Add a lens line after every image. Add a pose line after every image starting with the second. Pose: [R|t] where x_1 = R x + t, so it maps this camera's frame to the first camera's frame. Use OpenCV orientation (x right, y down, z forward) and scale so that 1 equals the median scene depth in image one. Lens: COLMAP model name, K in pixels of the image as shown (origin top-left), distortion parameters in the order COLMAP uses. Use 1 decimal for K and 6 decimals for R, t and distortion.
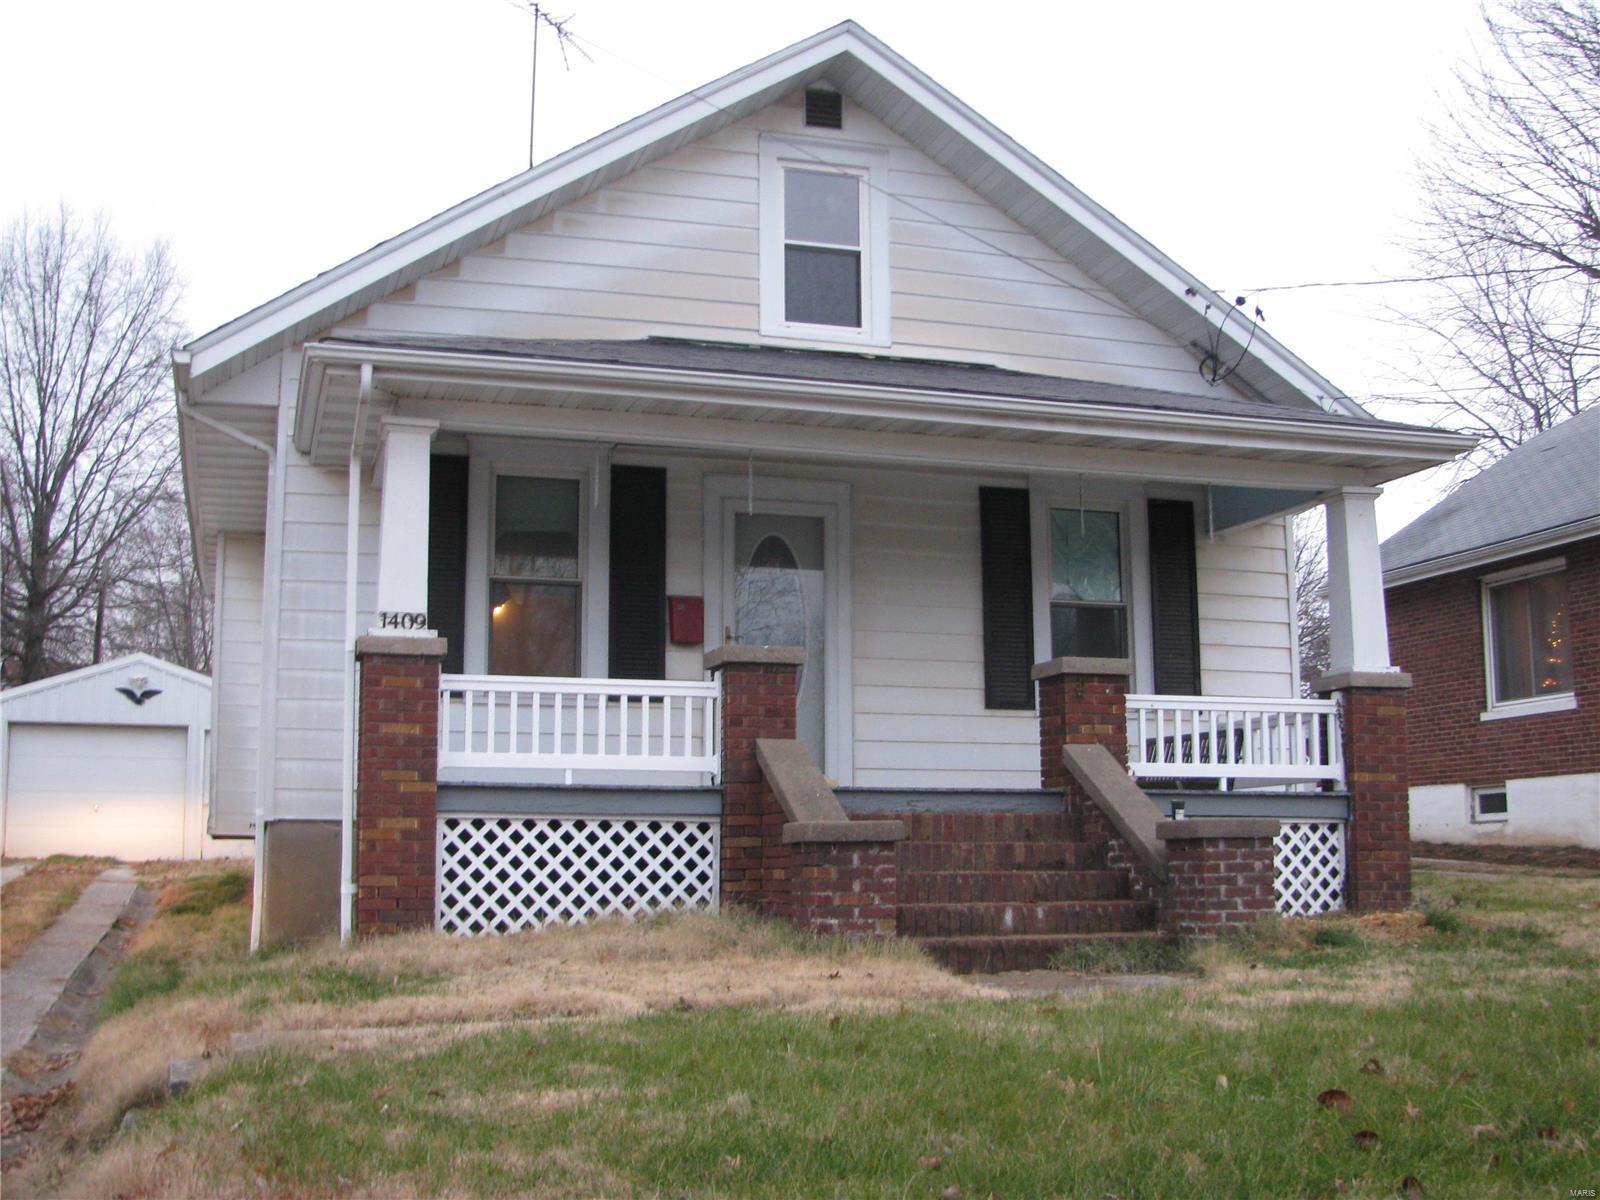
lens RADIAL K [[1780.8, 0, 800.0], [0, 1780.8, 600.0], [0, 0, 1]] dist [-0.153910, 0.011359]
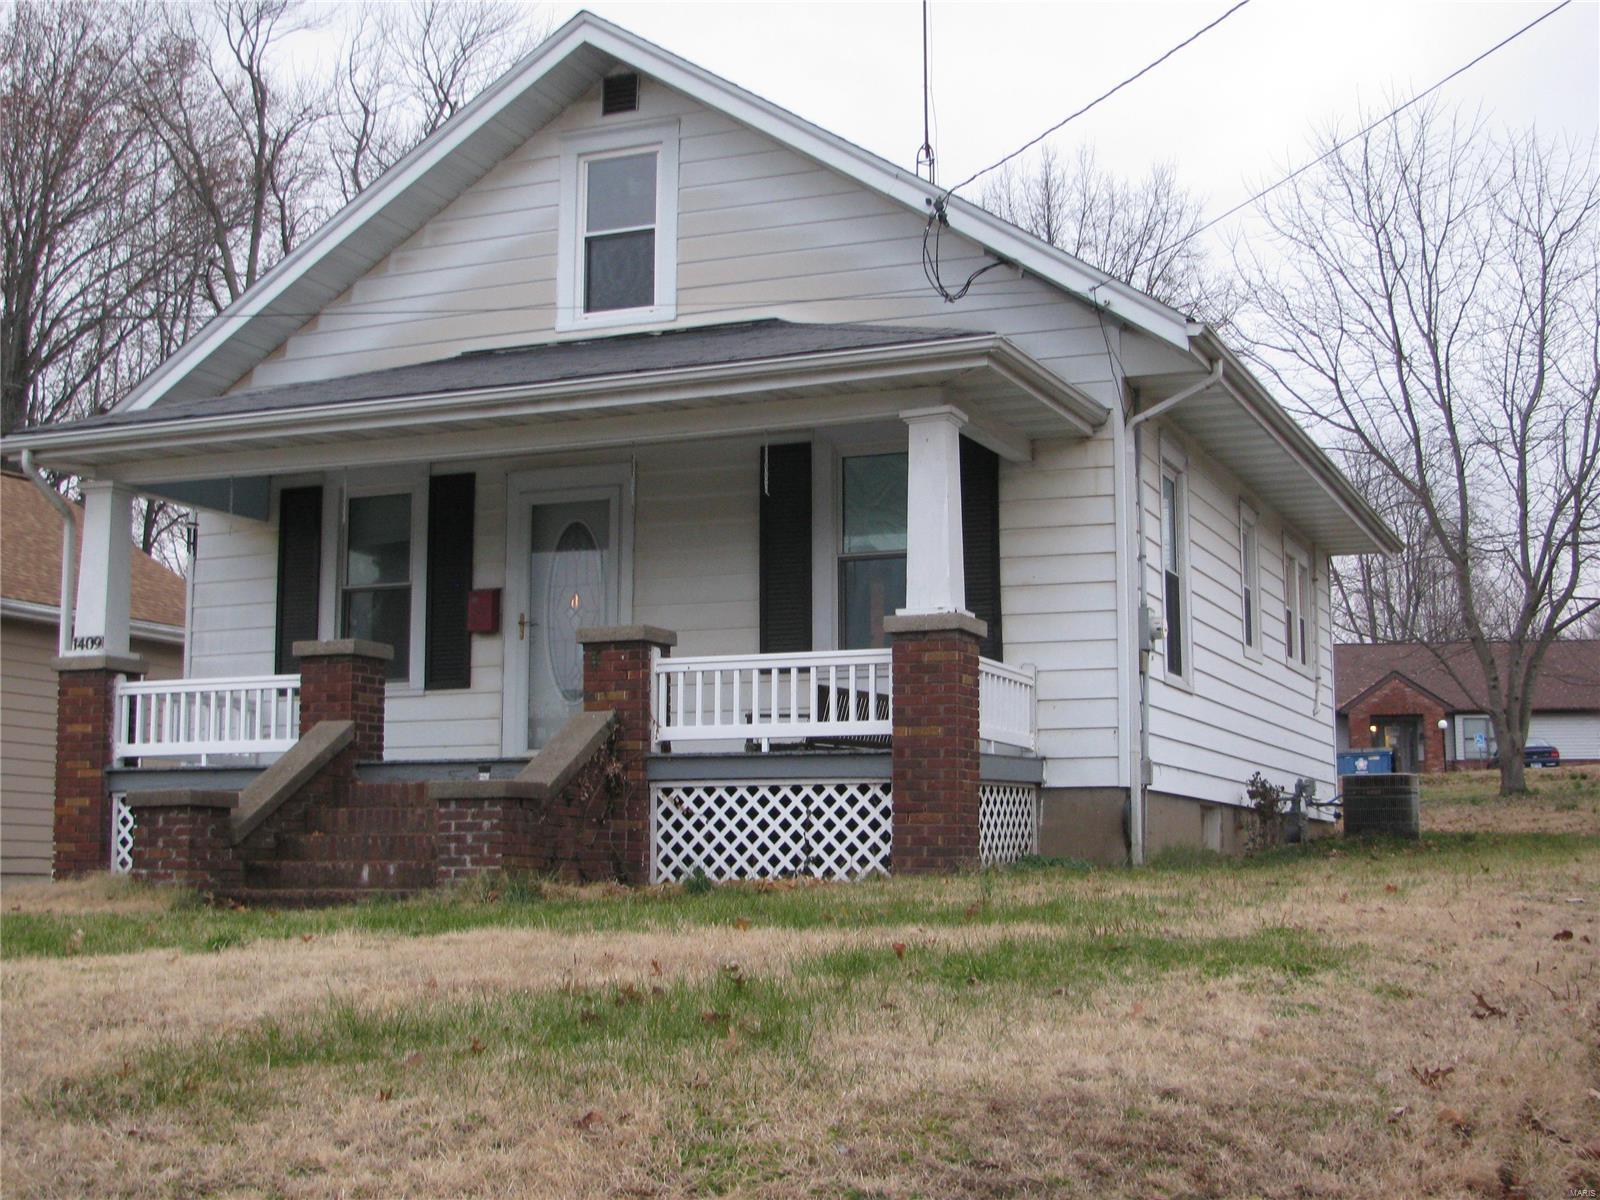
lens RADIAL K [[2227.7, 0, 799.2], [0, 2227.7, 520.5], [0, 0, 1]] dist [0.008722, -0.055393]
pose [[0.770341, -0.101162, -0.629556, 0.940099], [0.097267, 0.994423, -0.040774, 0.031159], [0.630170, -0.029825, 0.775884, 0.061567]]
